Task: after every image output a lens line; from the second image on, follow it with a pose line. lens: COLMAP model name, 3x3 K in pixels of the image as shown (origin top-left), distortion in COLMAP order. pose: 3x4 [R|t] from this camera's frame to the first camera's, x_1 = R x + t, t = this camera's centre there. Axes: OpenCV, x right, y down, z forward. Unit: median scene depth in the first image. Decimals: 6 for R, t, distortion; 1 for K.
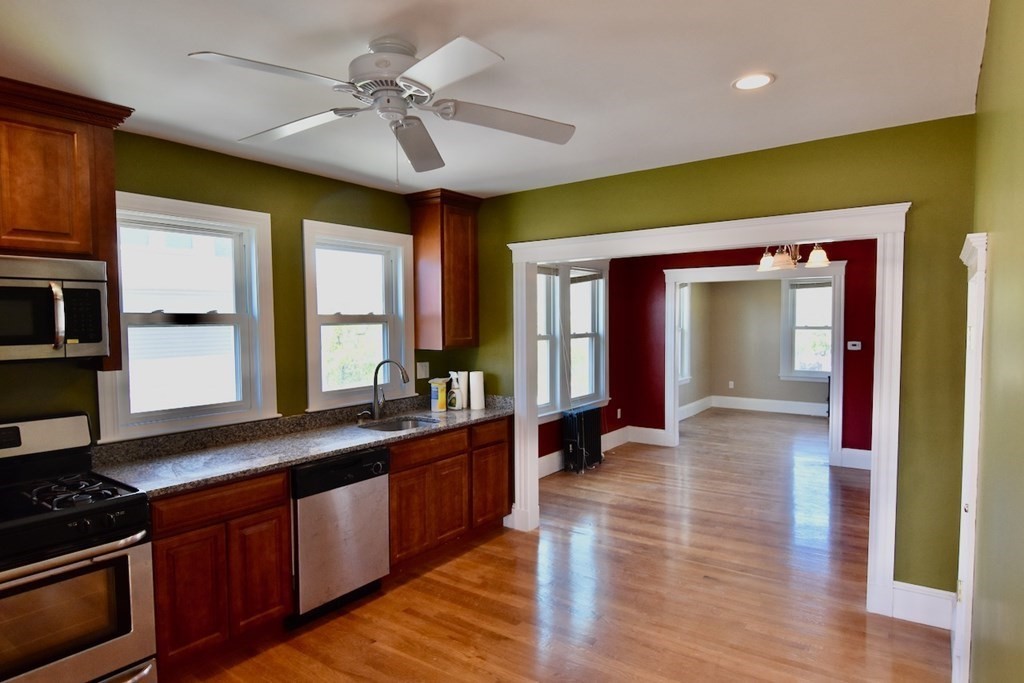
lens RADIAL K [[603.0, 0, 513.1], [0, 603.0, 352.7], [0, 0, 1]] dist [-0.004679, -0.003554]
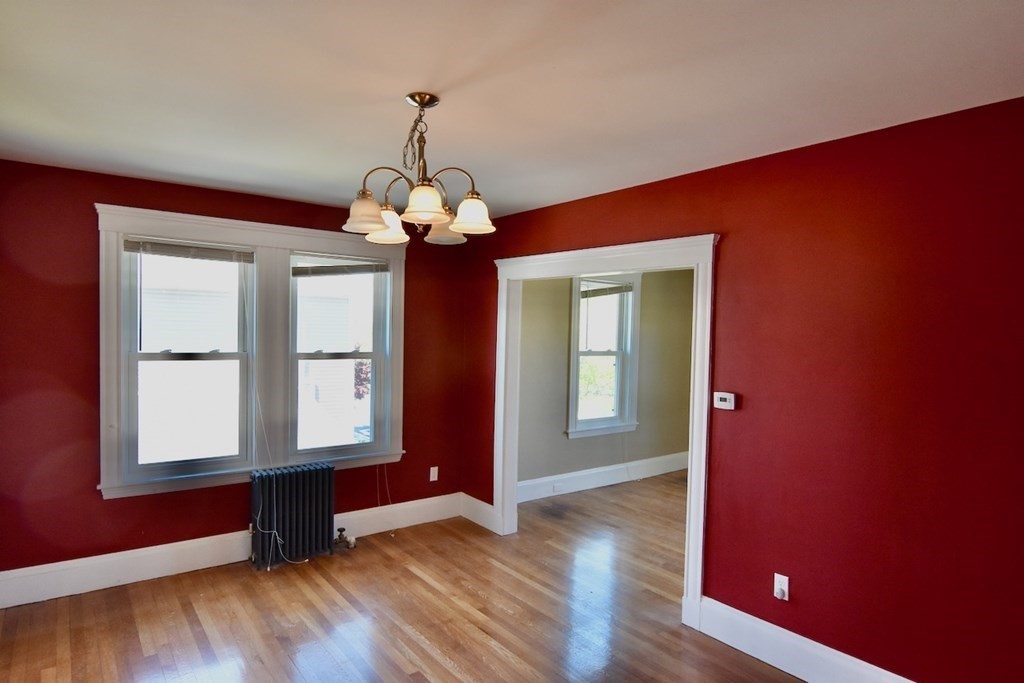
lens RADIAL K [[580.4, 0, 512.0], [0, 580.4, 341.5], [0, 0, 1]] dist [-0.000075, -0.000527]
pose [[0.959798, 0.043198, -0.277348, 0.447556], [-0.057756, 0.997337, -0.044531, -0.024907], [0.274686, 0.058759, 0.959737, 0.398600]]
